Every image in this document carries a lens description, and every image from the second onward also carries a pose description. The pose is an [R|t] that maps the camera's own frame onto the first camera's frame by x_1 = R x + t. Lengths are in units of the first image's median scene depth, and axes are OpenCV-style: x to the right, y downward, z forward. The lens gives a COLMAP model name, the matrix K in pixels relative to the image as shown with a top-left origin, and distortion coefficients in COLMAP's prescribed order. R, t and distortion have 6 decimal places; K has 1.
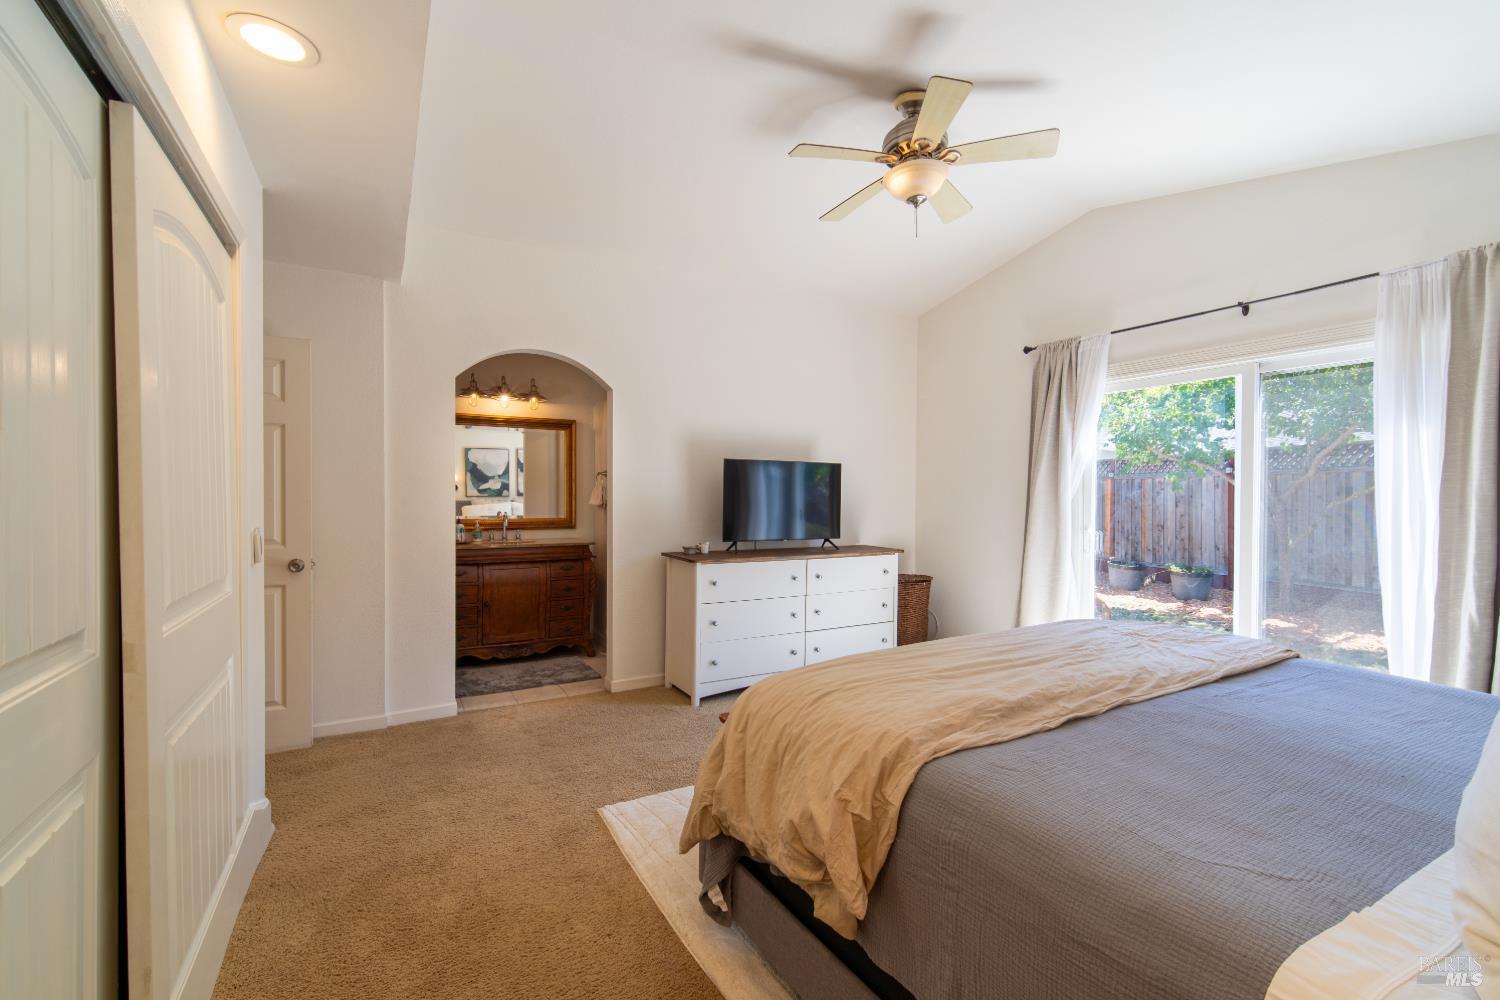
lens RADIAL K [[657.4, 0, 760.1], [0, 657.4, 496.8], [0, 0, 1]] dist [-0.011543, 0.003352]
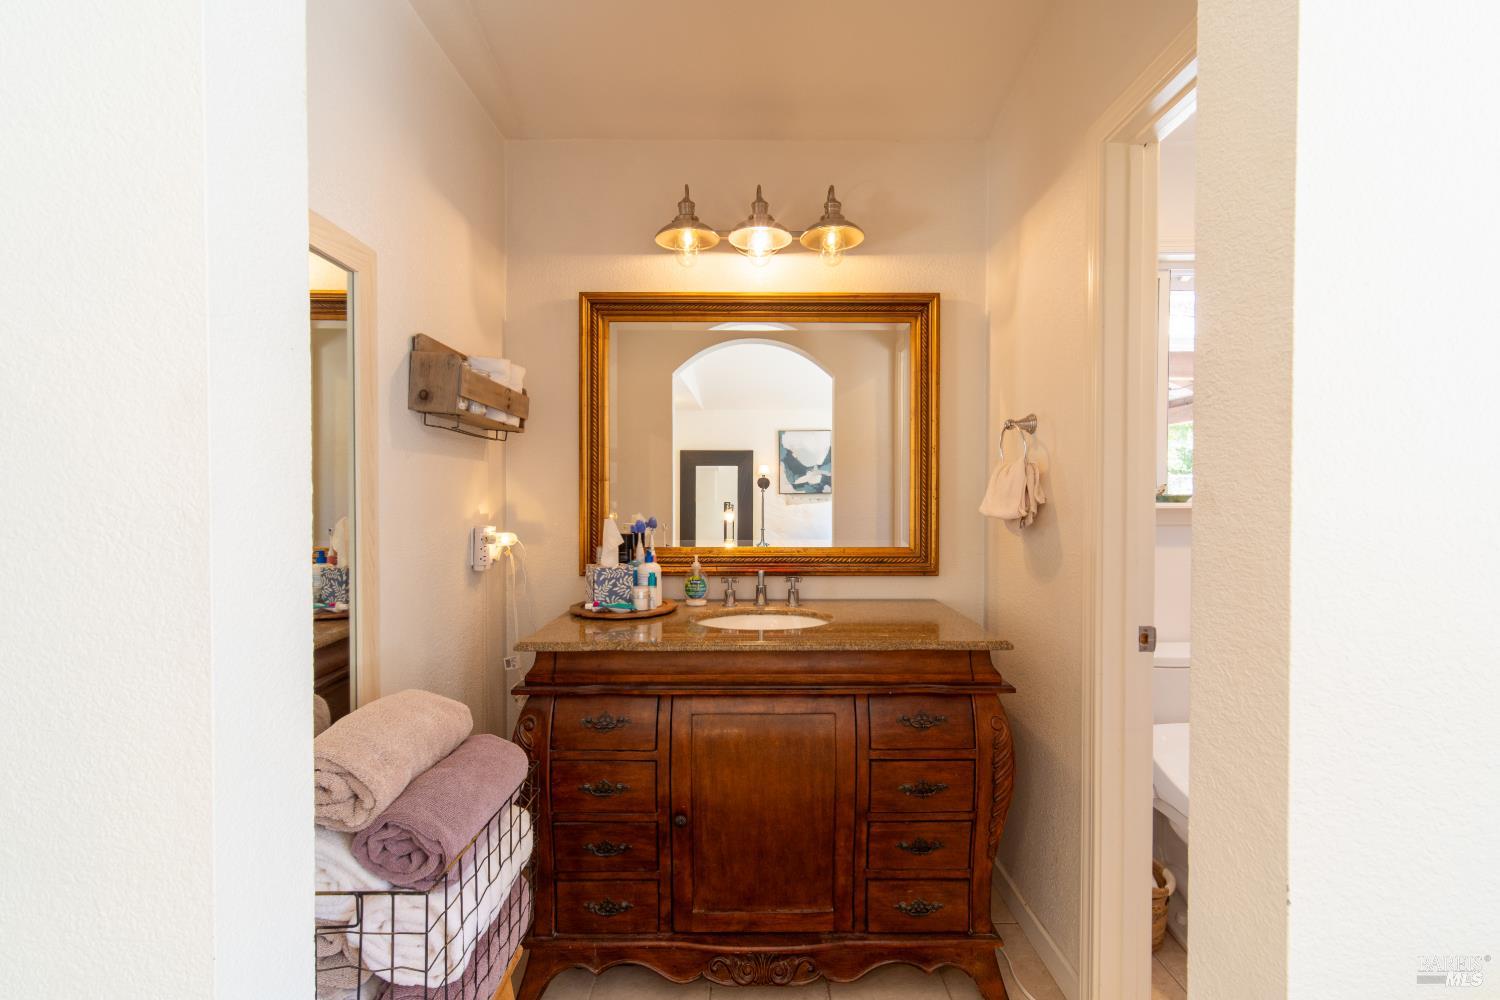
lens RADIAL K [[657.4, 0, 759.0], [0, 657.4, 497.8], [0, 0, 1]] dist [-0.011543, 0.003352]
pose [[0.875491, 0.002276, -0.483229, -0.188413], [0.000284, 0.999986, 0.005224, 0.001072], [0.483234, -0.004710, 0.875478, 0.616411]]
